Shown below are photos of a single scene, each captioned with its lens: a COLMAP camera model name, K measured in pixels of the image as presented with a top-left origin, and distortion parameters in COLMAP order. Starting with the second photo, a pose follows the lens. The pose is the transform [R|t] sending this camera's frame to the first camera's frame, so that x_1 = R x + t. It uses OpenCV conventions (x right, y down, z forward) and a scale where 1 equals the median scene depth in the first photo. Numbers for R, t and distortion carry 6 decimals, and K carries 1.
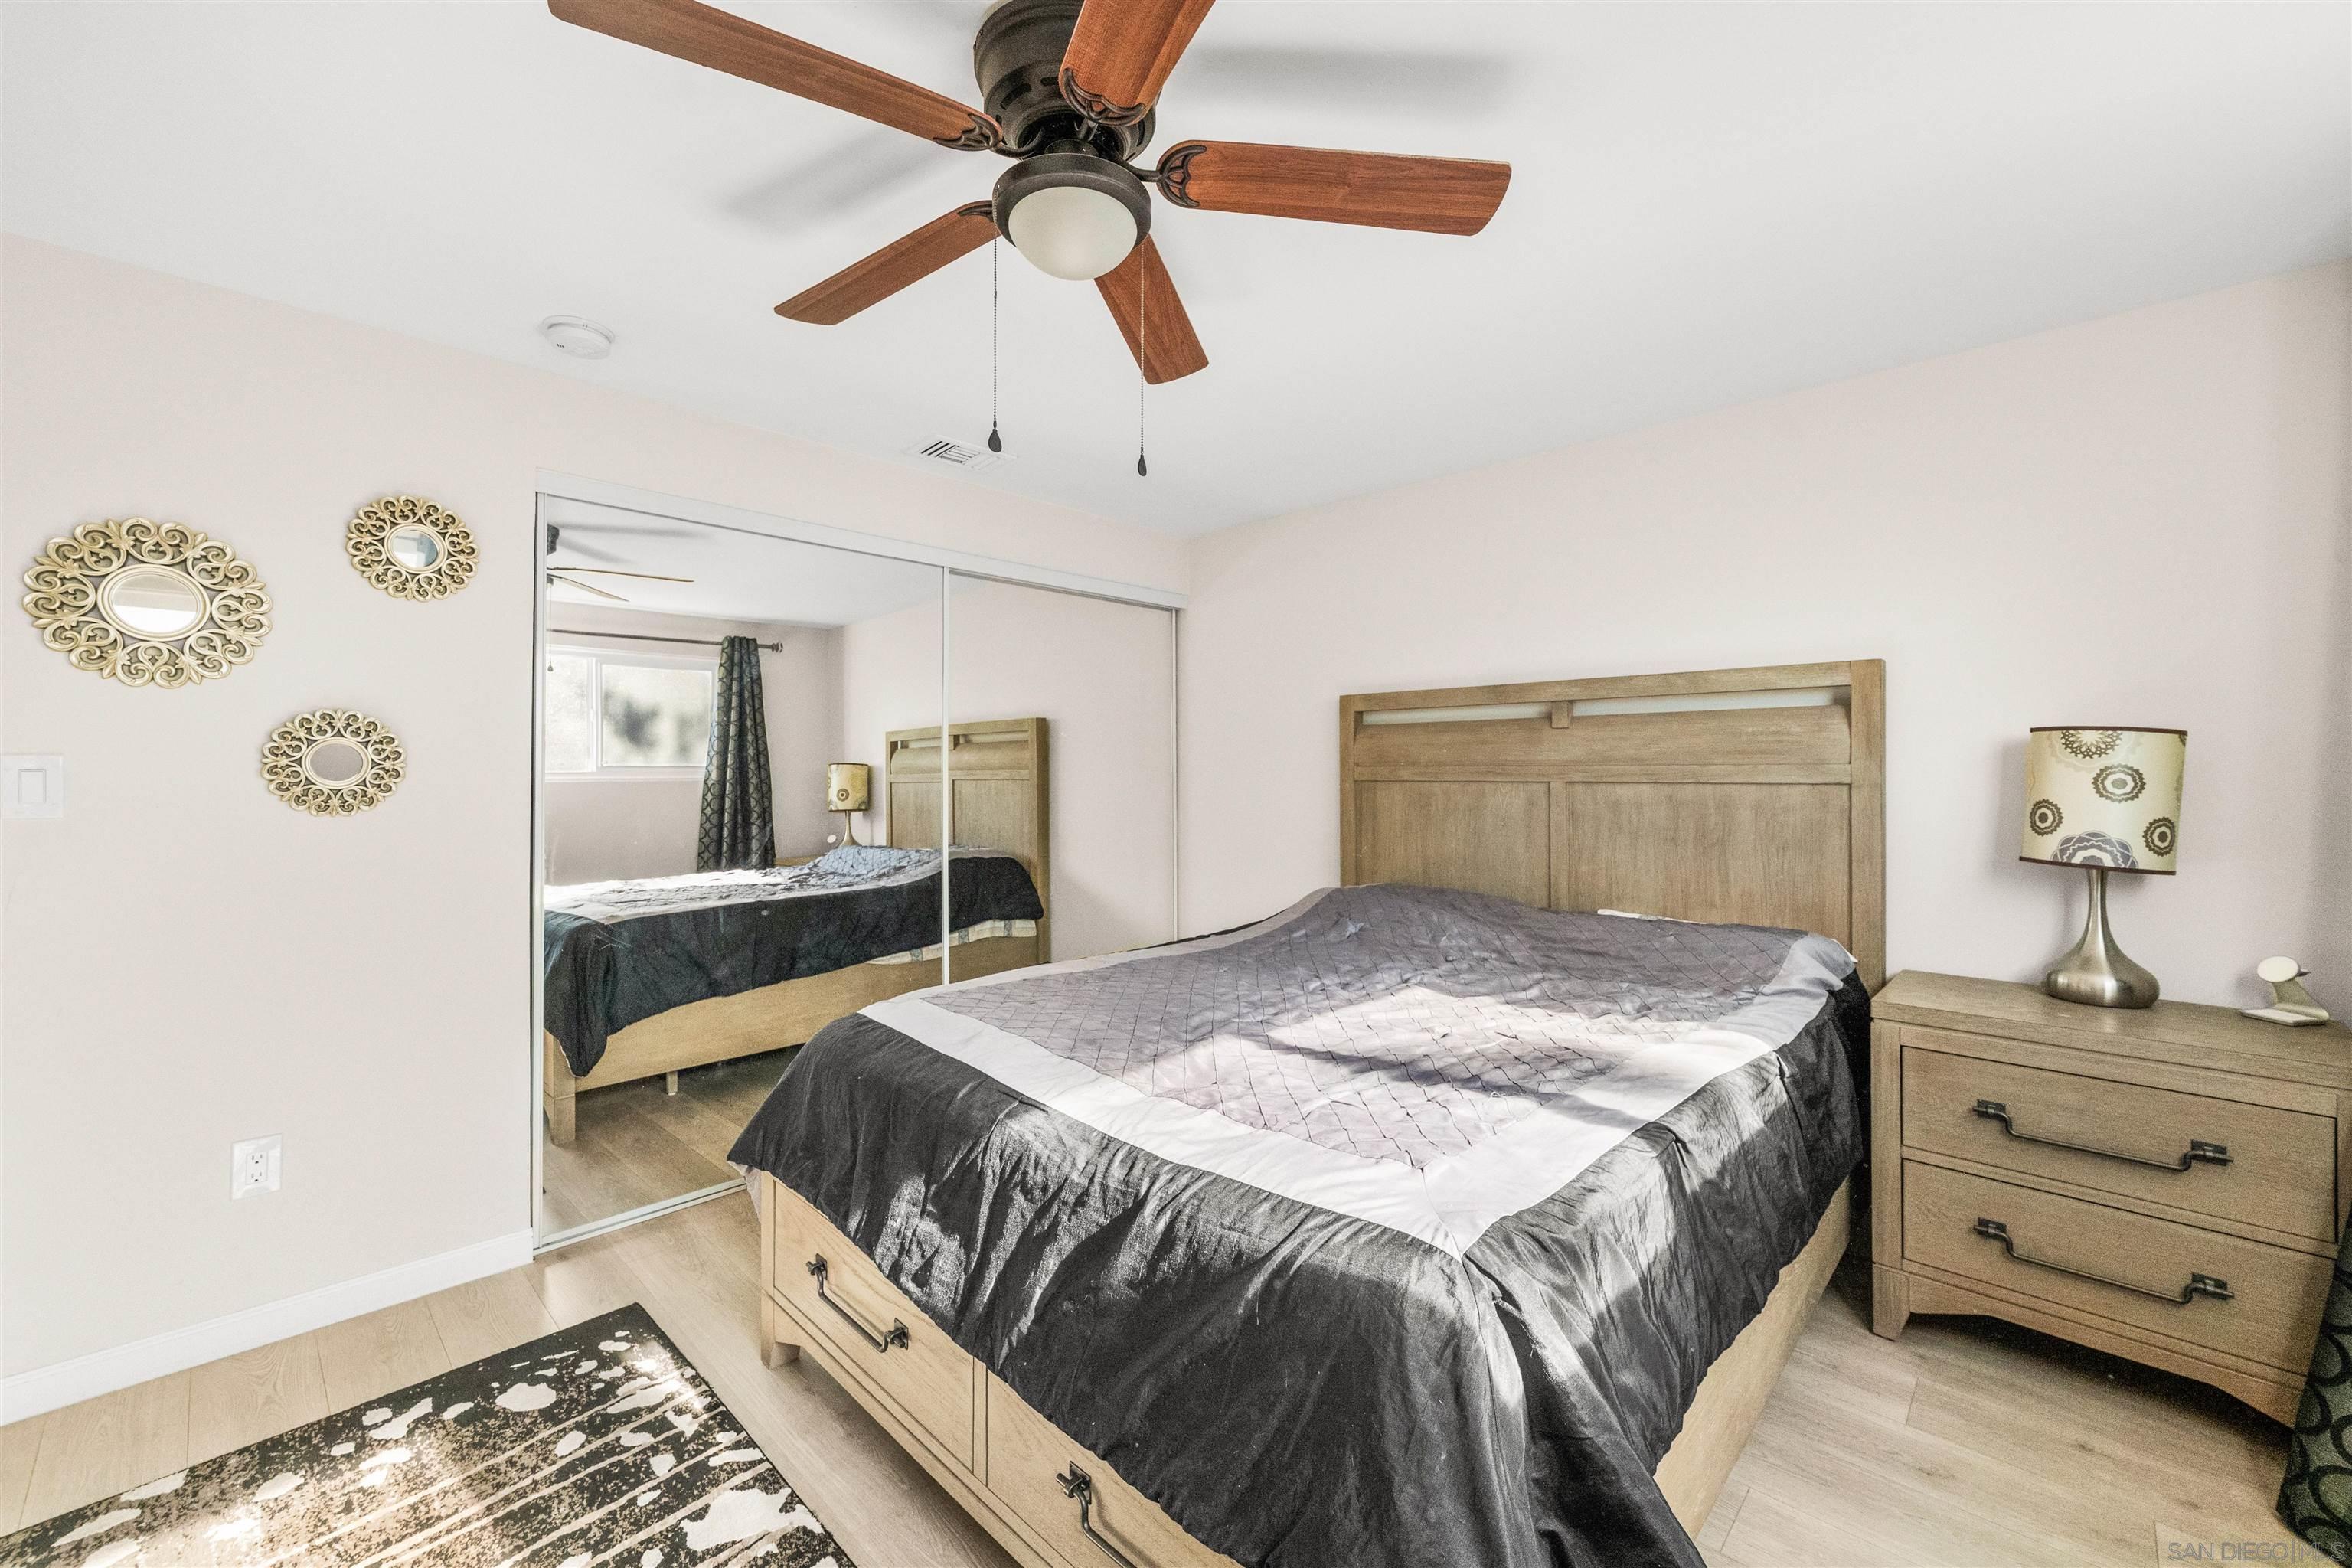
lens RADIAL K [[926.0, 0, 1170.4], [0, 926.0, 780.6], [0, 0, 1]] dist [-0.002879, 0.000722]
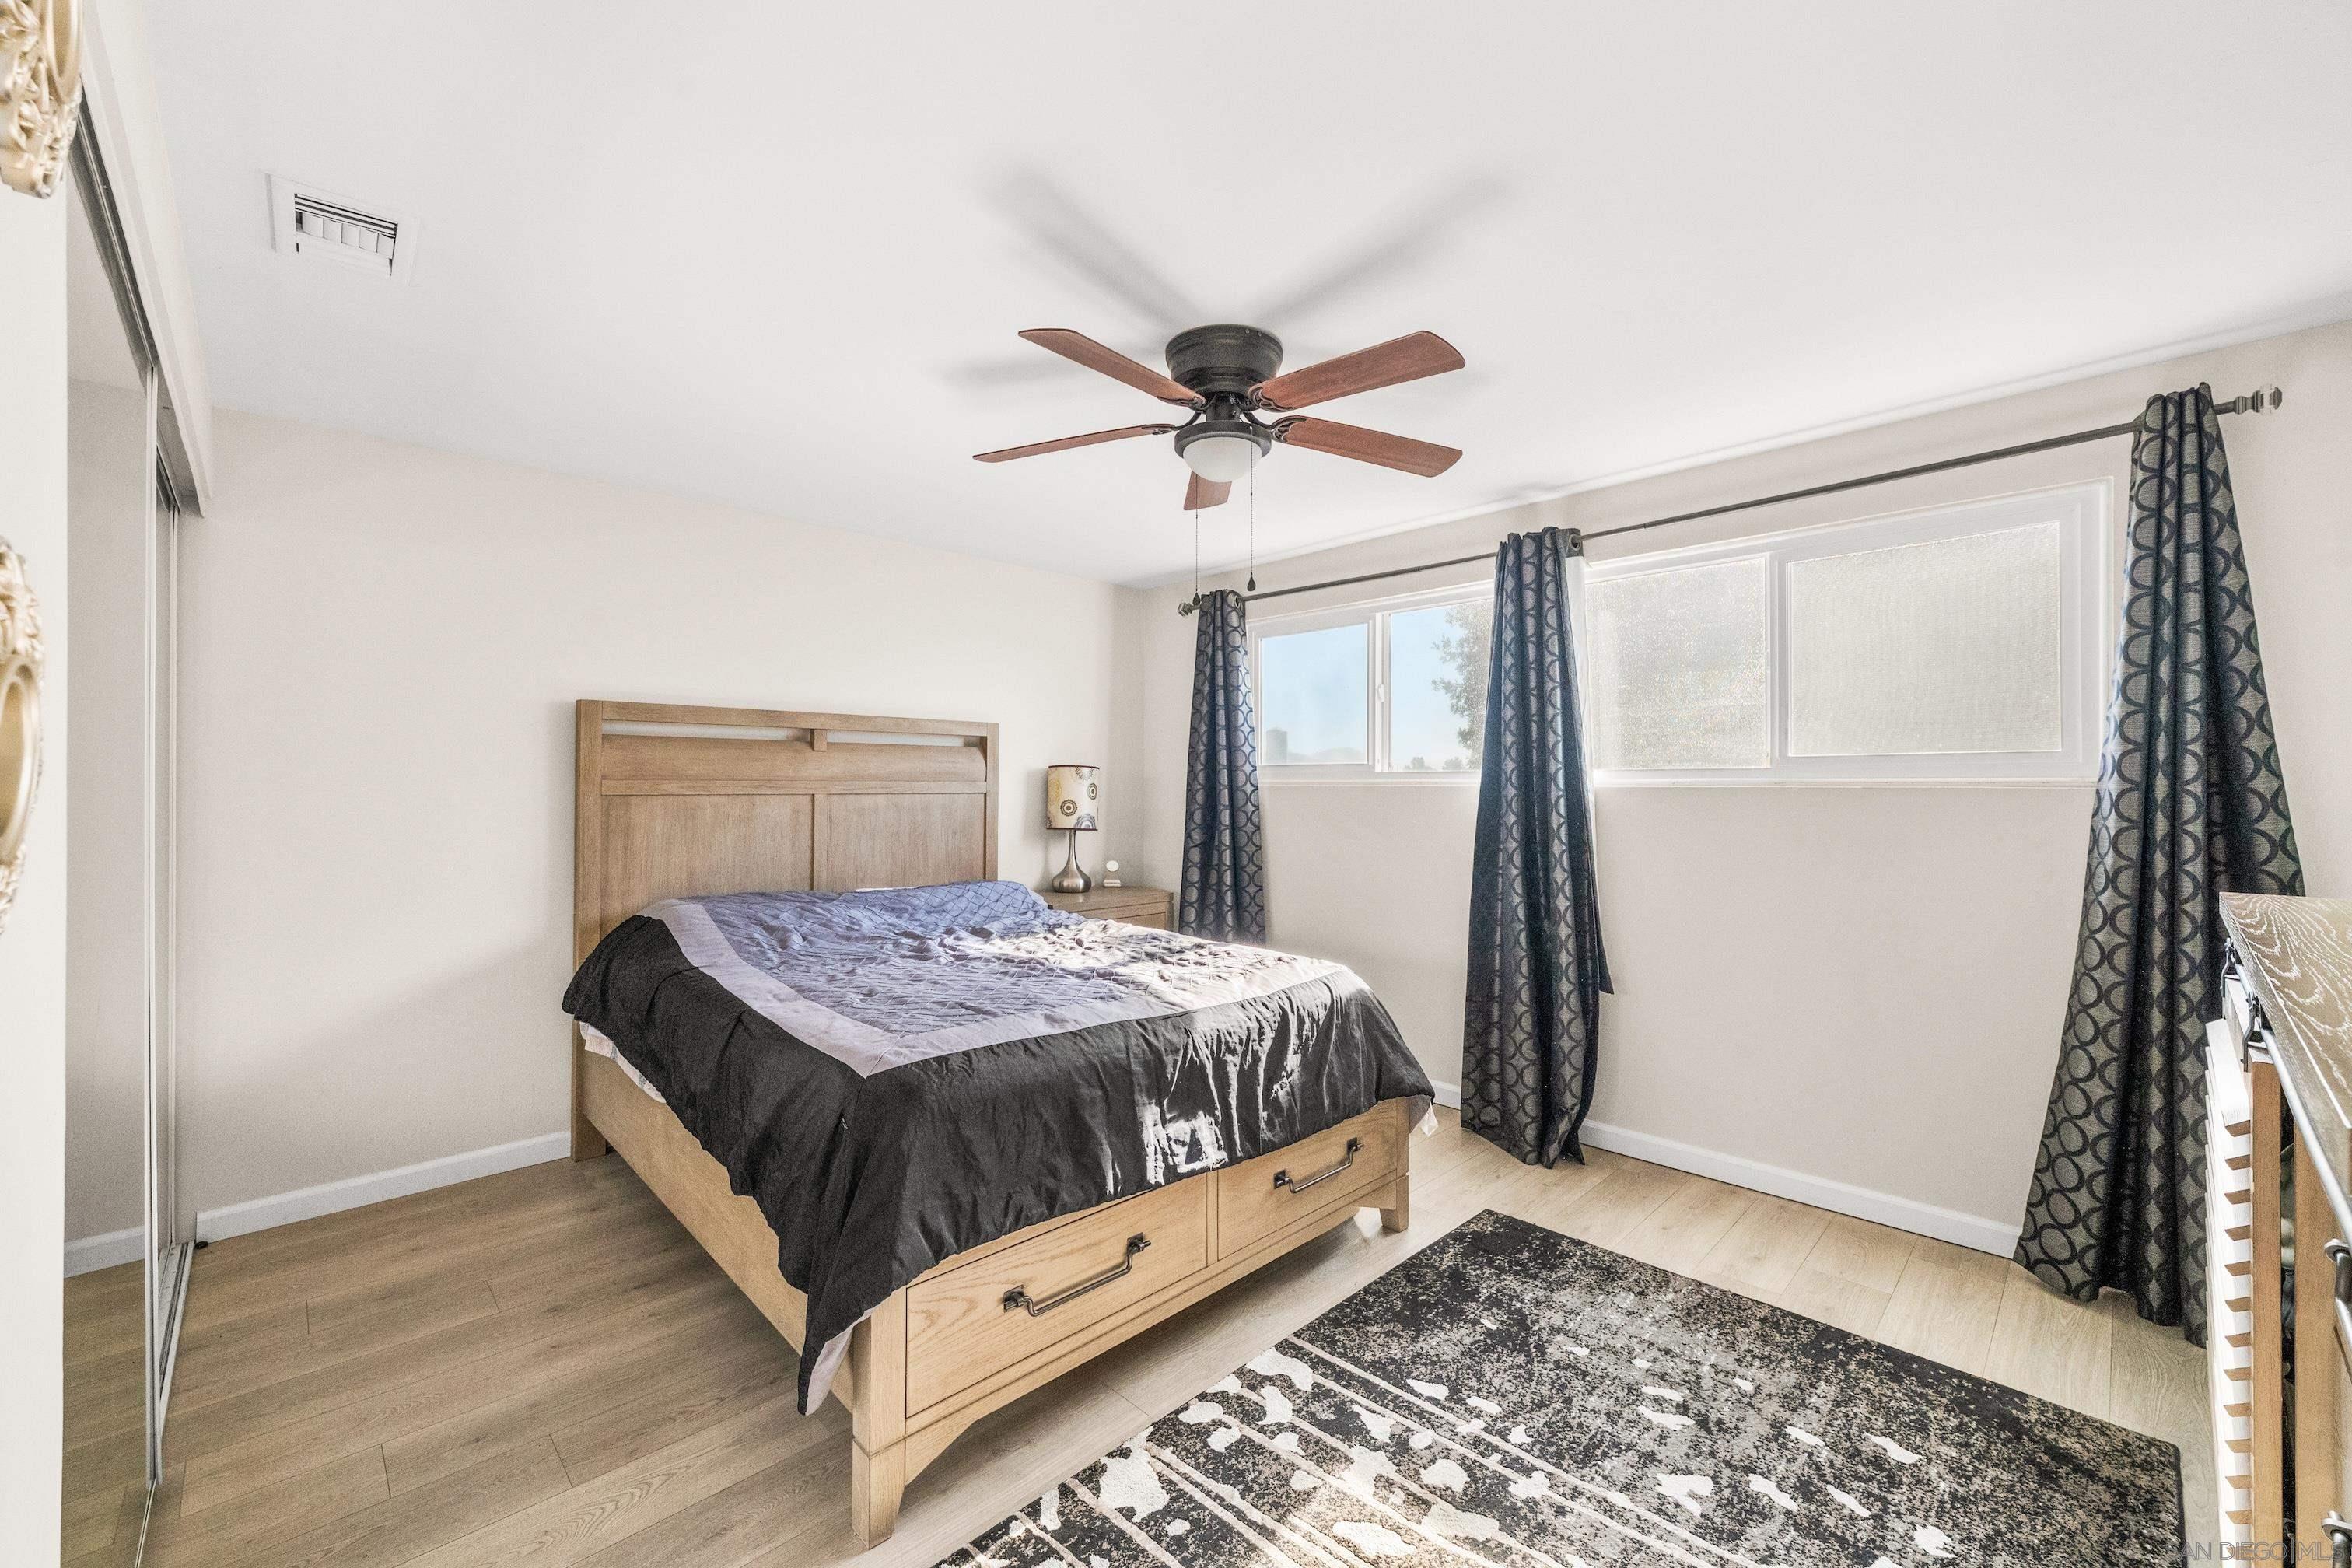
lens RADIAL K [[926.0, 0, 1169.1], [0, 926.0, 781.5], [0, 0, 1]] dist [-0.002879, 0.000722]
pose [[0.039673, 0.001222, 0.999212, -0.906021], [0.005447, 0.999984, -0.001439, -0.012214], [-0.999198, 0.005500, 0.039666, 0.533439]]
